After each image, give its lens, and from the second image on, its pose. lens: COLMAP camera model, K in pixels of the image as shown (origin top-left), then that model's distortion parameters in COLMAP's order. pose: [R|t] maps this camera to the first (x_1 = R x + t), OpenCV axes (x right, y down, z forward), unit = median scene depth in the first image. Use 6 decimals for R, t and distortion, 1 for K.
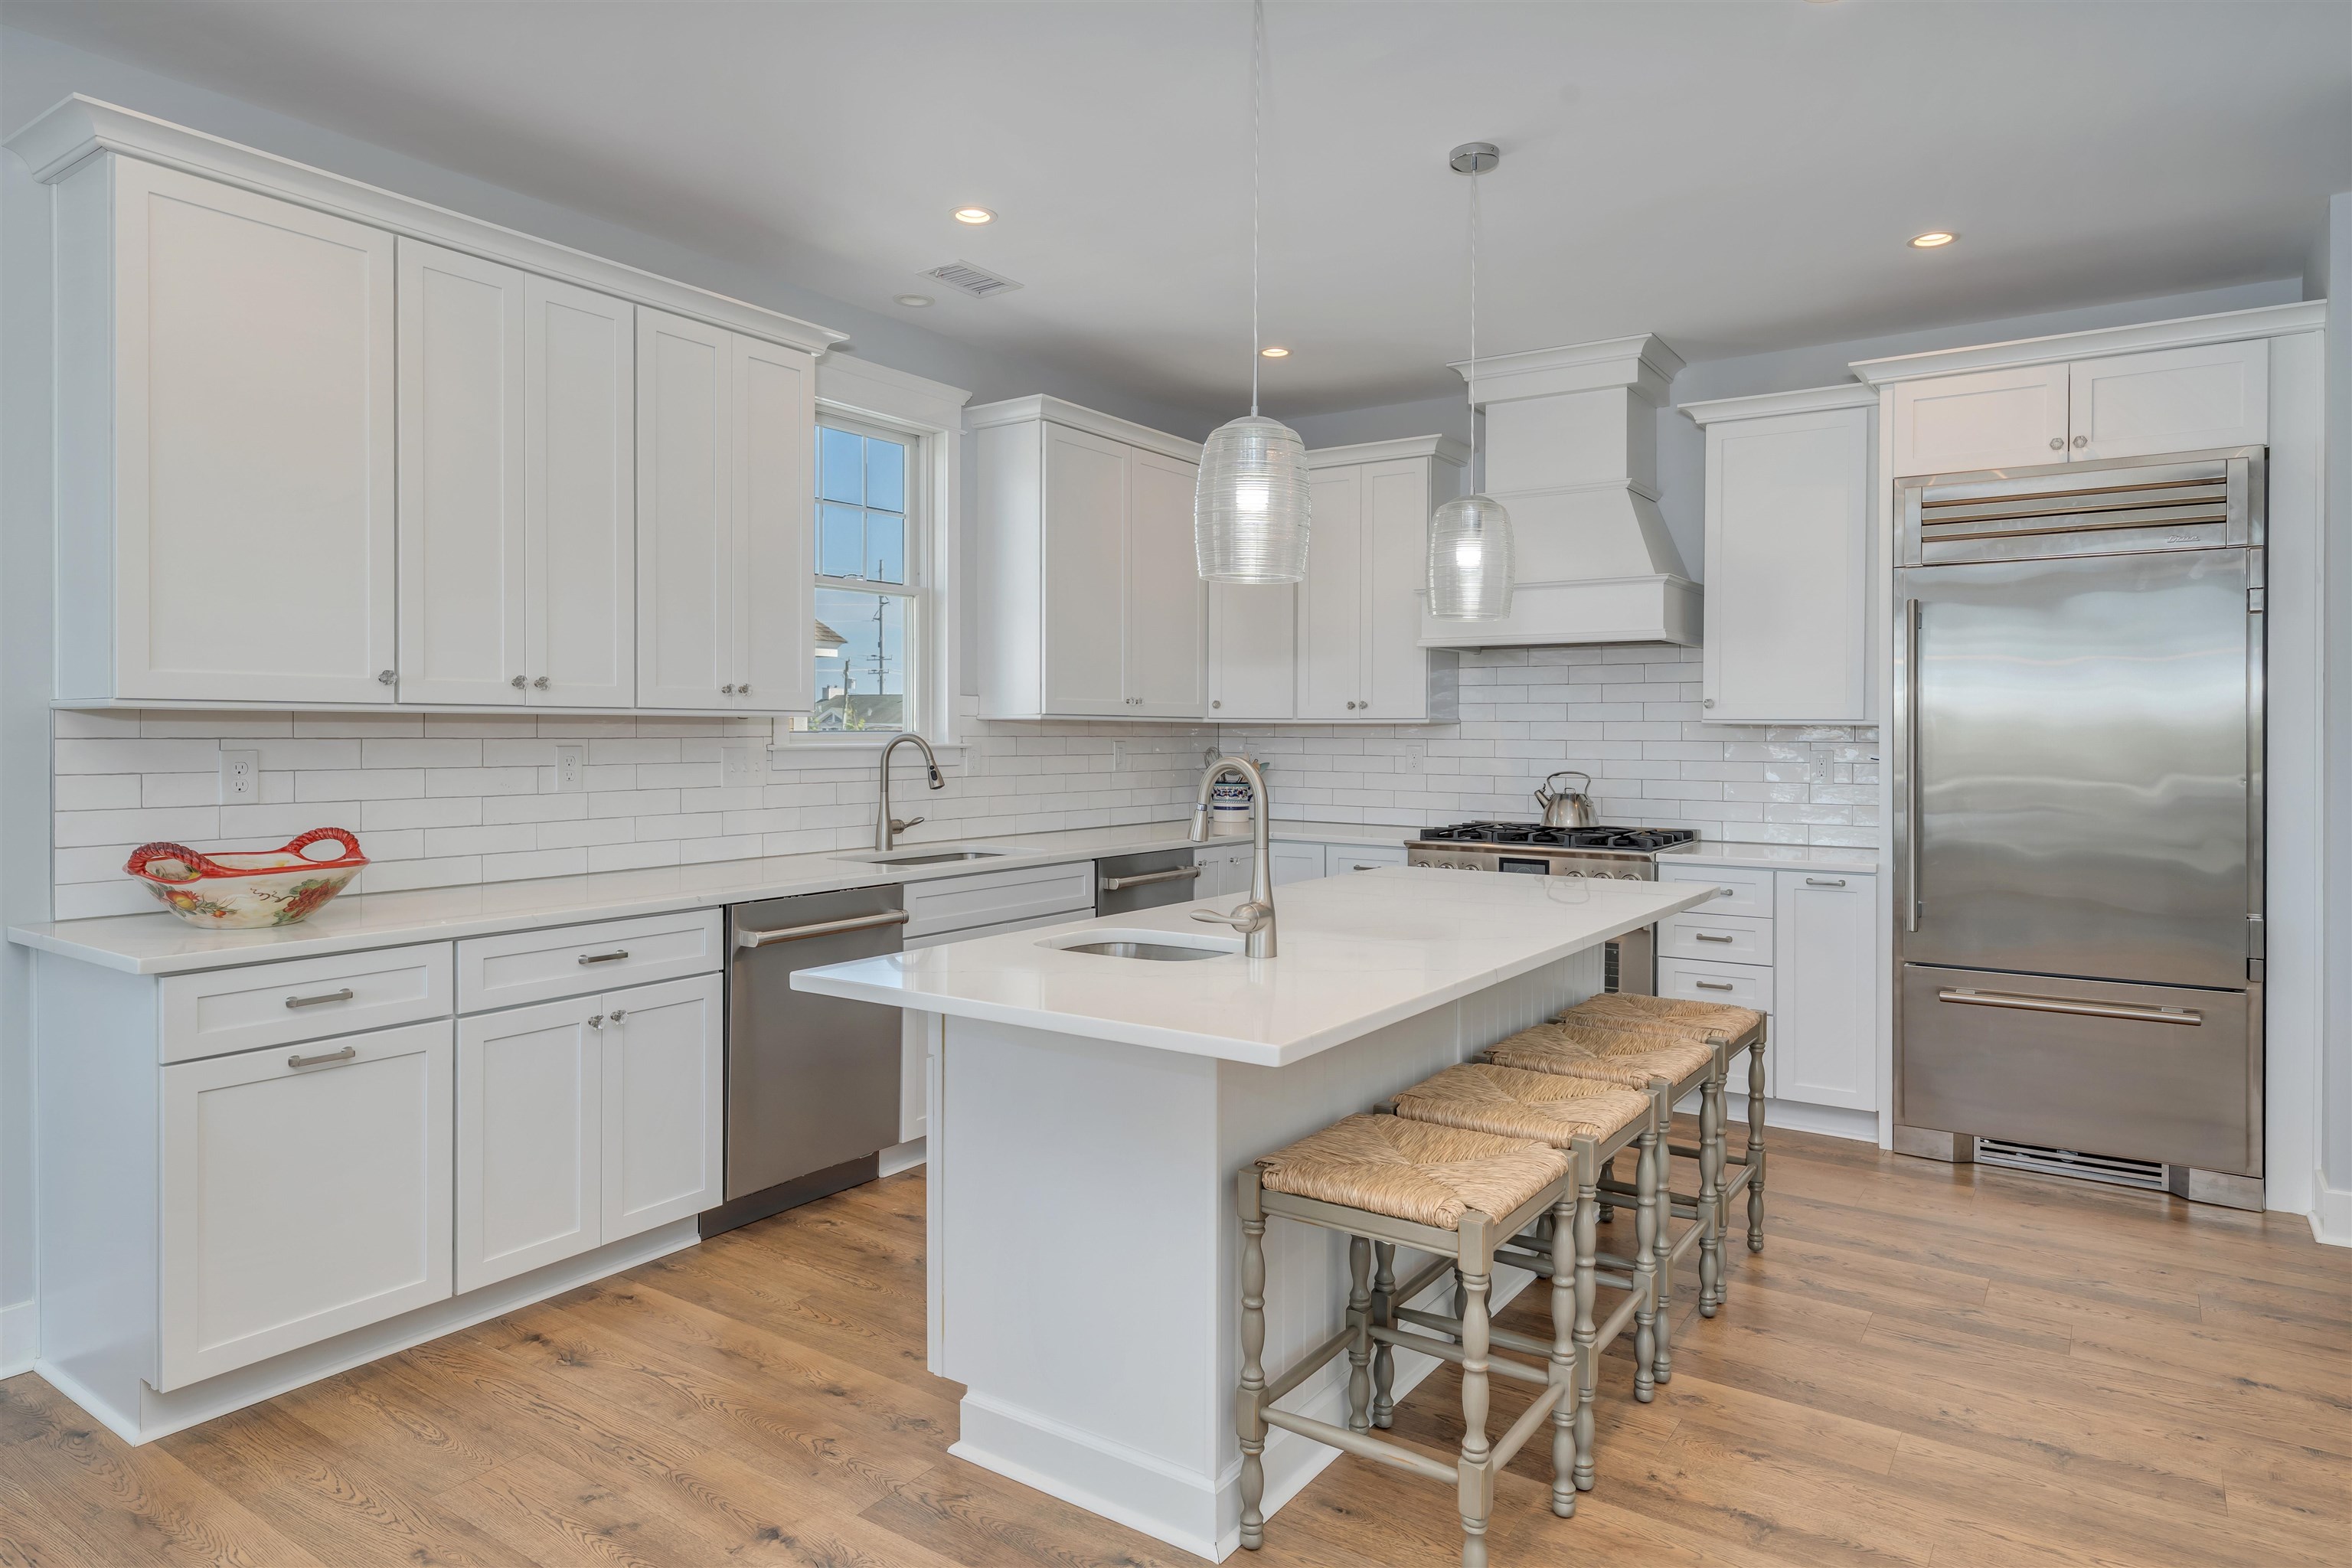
lens RADIAL K [[1347.6, 0, 1173.8], [0, 1347.6, 765.8], [0, 0, 1]] dist [-0.021228, -0.000669]
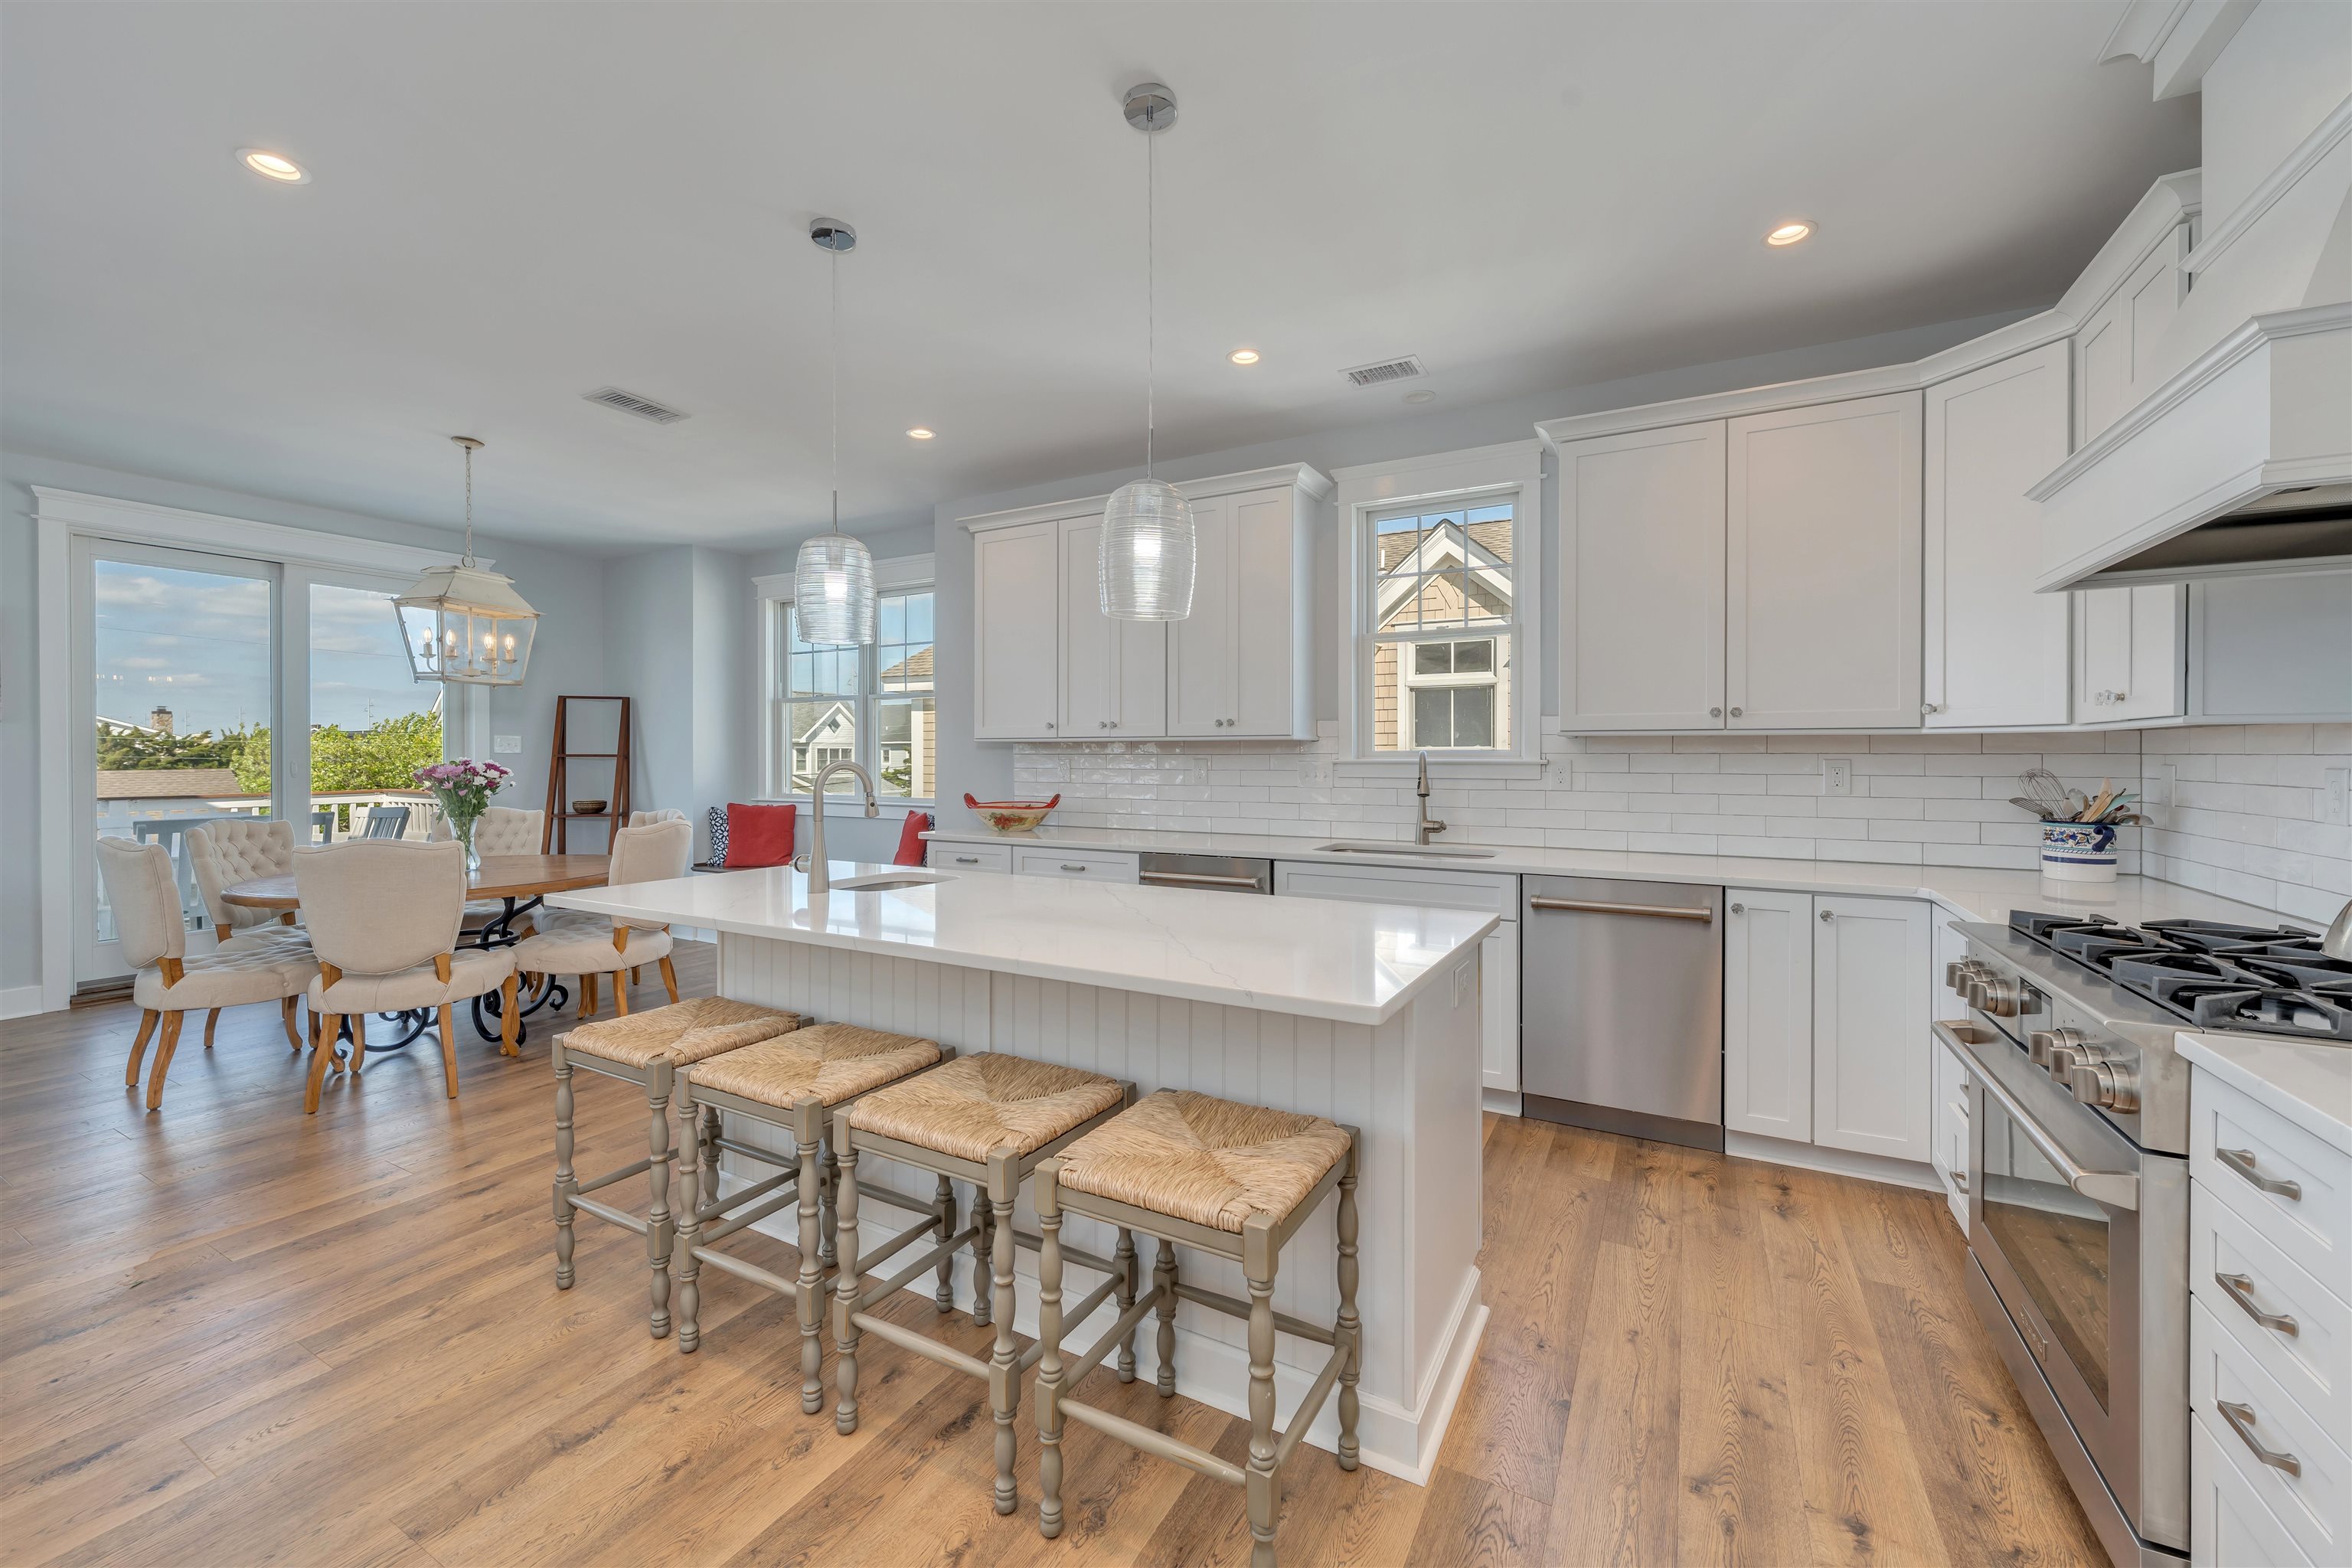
lens RADIAL K [[924.0, 0, 1173.3], [0, 924.0, 764.3], [0, 0, 1]] dist [0.002554, 0.000329]
pose [[0.086525, 0.013313, -0.996161, 0.641954], [-0.020197, 0.999729, 0.011607, -0.017515], [0.996045, 0.019115, 0.086770, 0.725232]]
